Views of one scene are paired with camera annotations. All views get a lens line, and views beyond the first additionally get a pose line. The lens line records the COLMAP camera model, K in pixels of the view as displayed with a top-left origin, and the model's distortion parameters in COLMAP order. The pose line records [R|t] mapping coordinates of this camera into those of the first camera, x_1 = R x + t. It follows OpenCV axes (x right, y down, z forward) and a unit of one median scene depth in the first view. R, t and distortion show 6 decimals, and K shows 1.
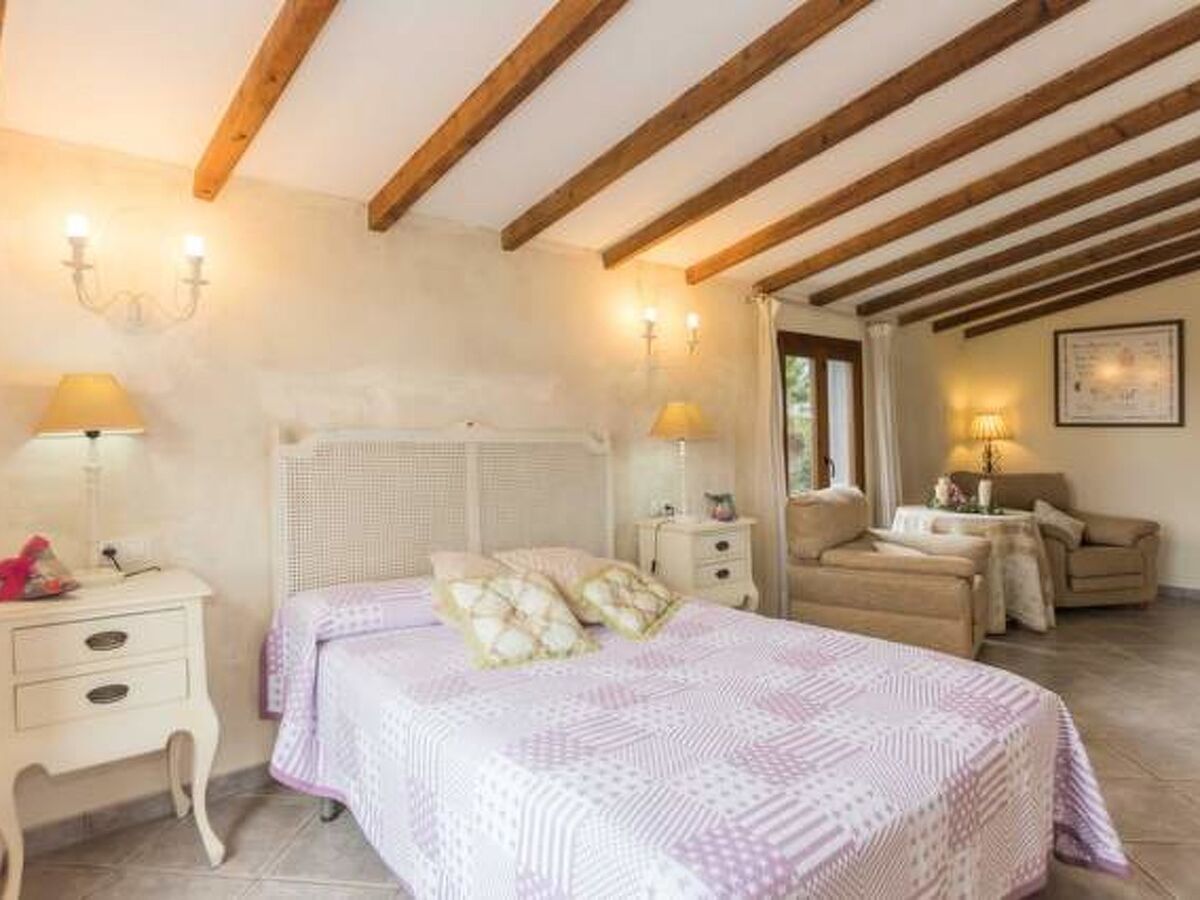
lens RADIAL K [[699.4, 0, 602.1], [0, 699.4, 450.5], [0, 0, 1]] dist [0.004897, 0.000868]
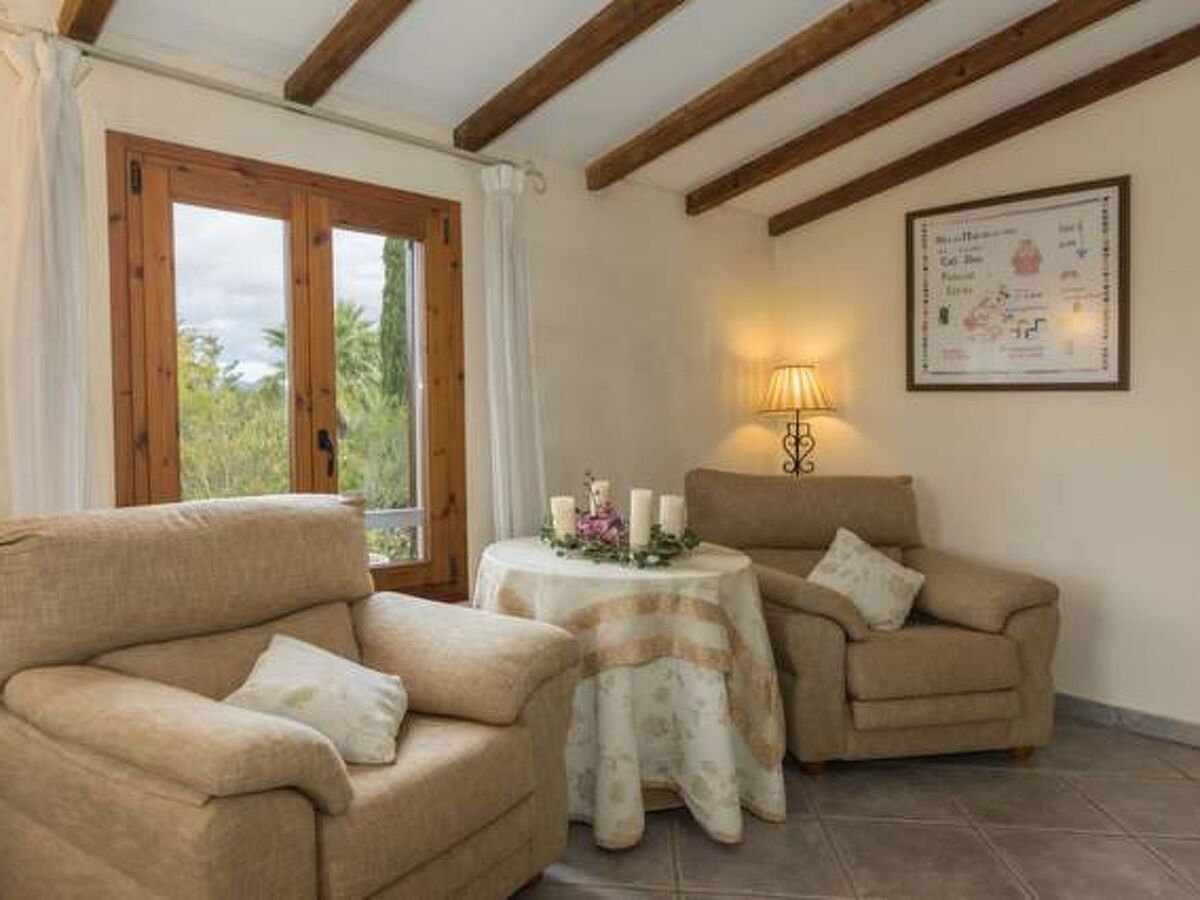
lens RADIAL K [[789.3, 0, 594.9], [0, 789.3, 443.5], [0, 0, 1]] dist [0.015364, 0.001555]
pose [[0.999734, 0.017236, -0.015349, 0.444600], [-0.017211, 0.999850, 0.001809, 0.010216], [0.015378, -0.001544, 0.999881, 0.412587]]
